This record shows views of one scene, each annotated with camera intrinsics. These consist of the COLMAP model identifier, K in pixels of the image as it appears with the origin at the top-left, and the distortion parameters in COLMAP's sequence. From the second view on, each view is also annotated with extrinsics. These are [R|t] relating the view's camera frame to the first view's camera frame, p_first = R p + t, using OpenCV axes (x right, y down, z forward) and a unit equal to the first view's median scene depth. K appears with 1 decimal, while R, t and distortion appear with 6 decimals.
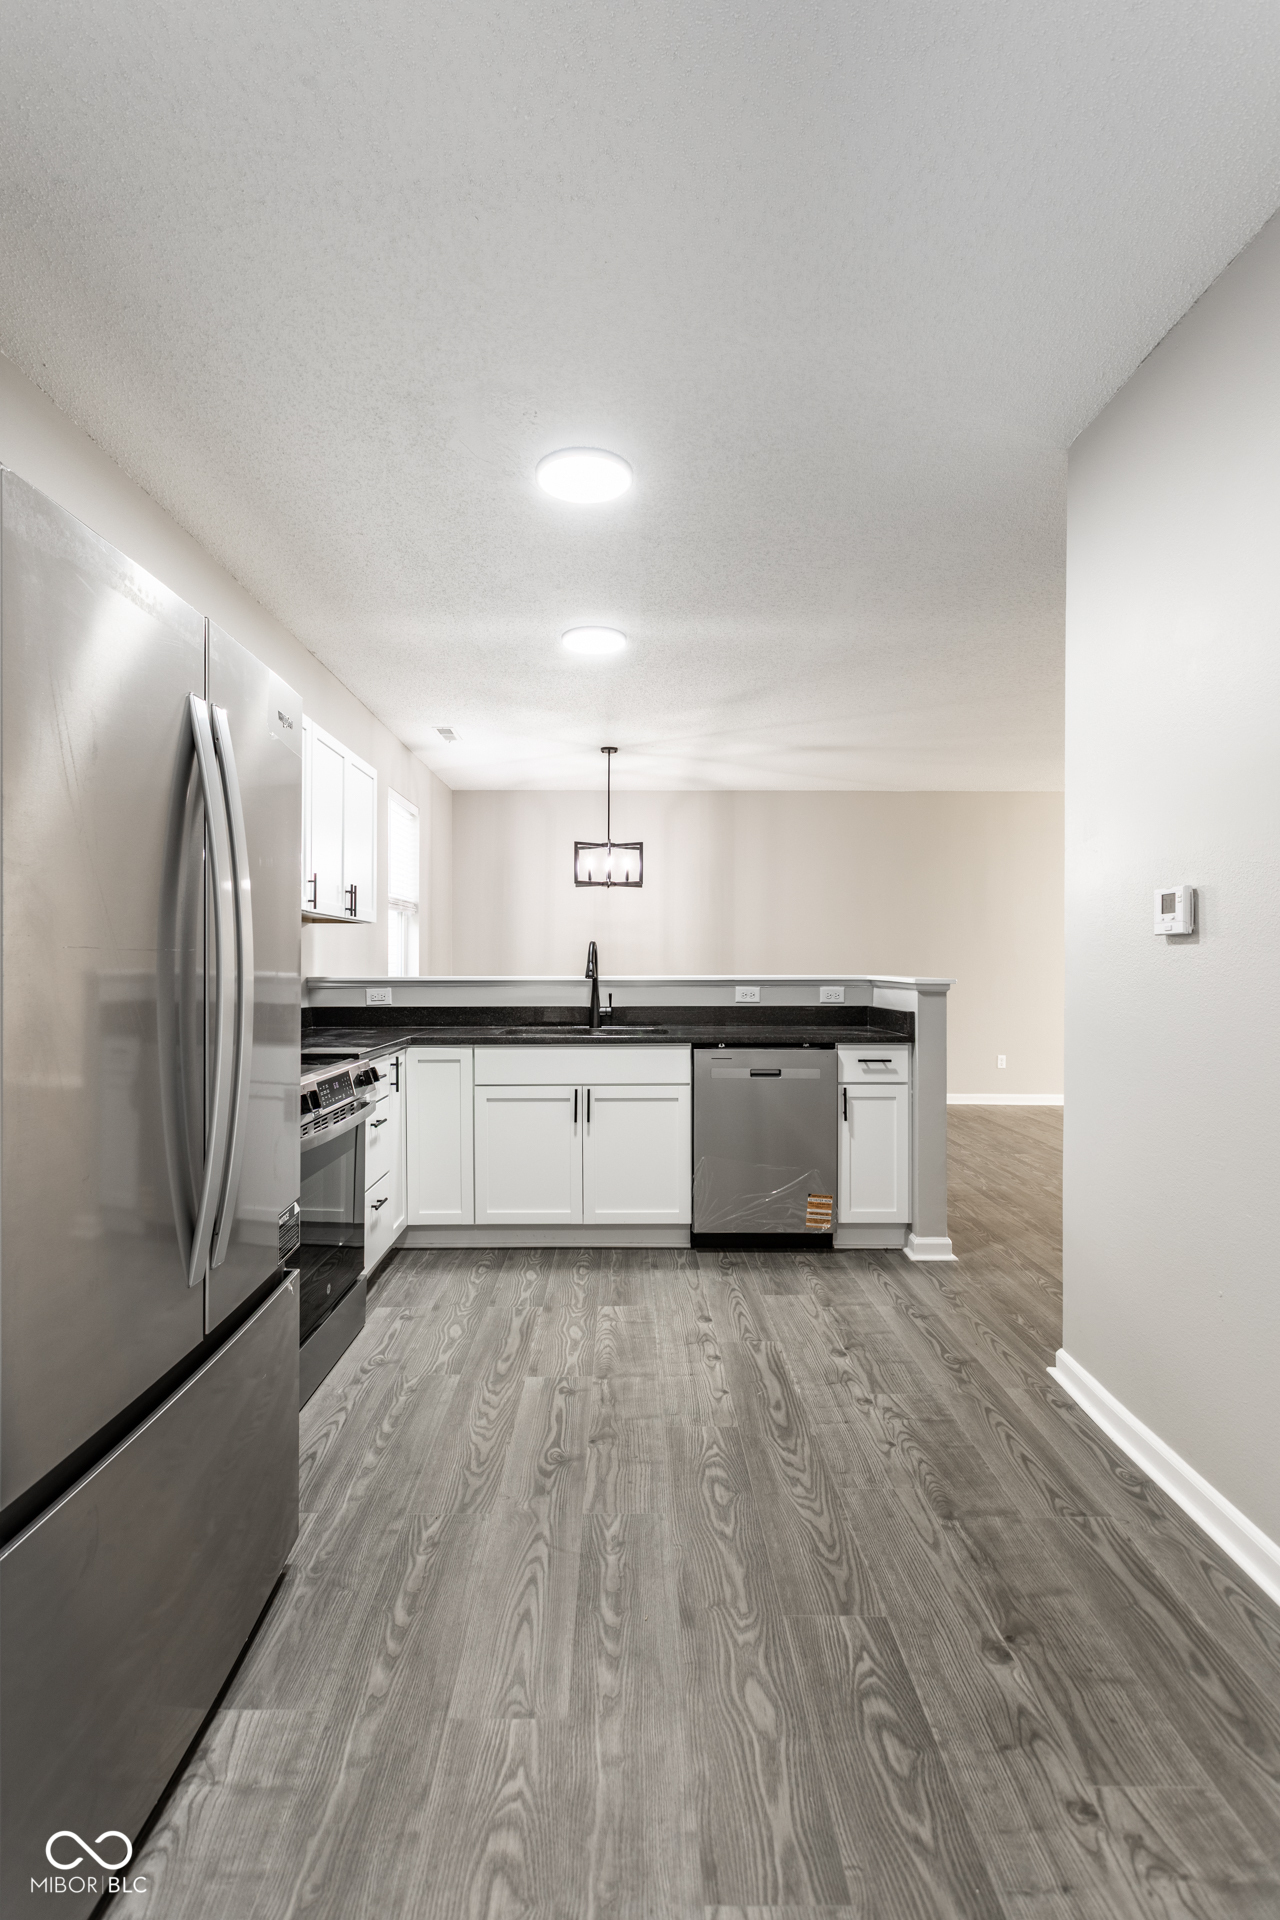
lens RADIAL K [[929.2, 0, 640.0], [0, 929.2, 960.0], [0, 0, 1]] dist [-0.000912, 0.000138]
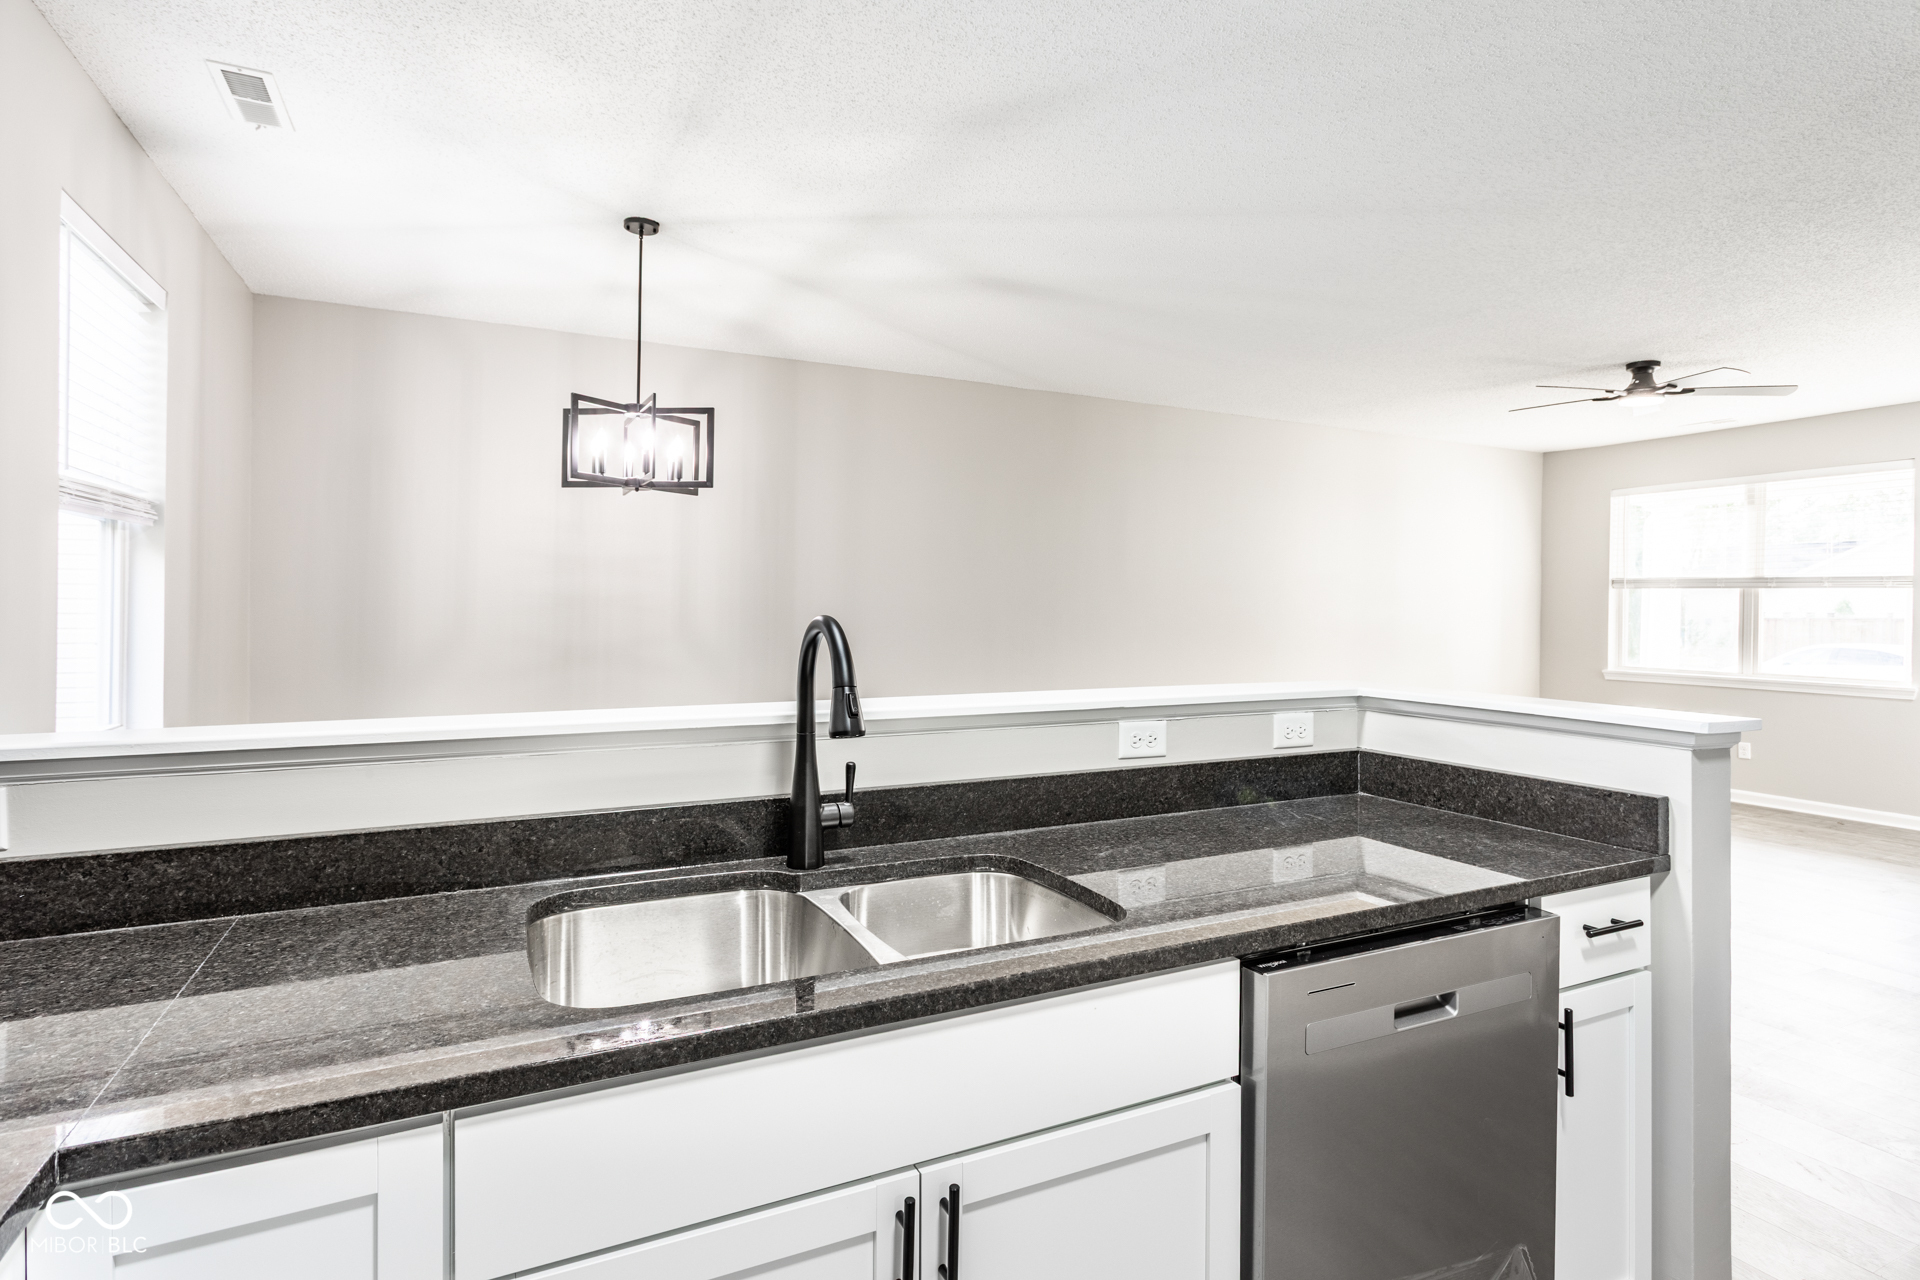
lens RADIAL K [[904.4, 0, 962.5], [0, 904.4, 604.0], [0, 0, 1]] dist [0.000967, 0.000007]
pose [[0.886172, 0.004355, 0.463336, -0.111902], [-0.007457, 0.999960, 0.004862, -0.019768], [-0.463296, -0.007764, 0.886169, 0.488911]]
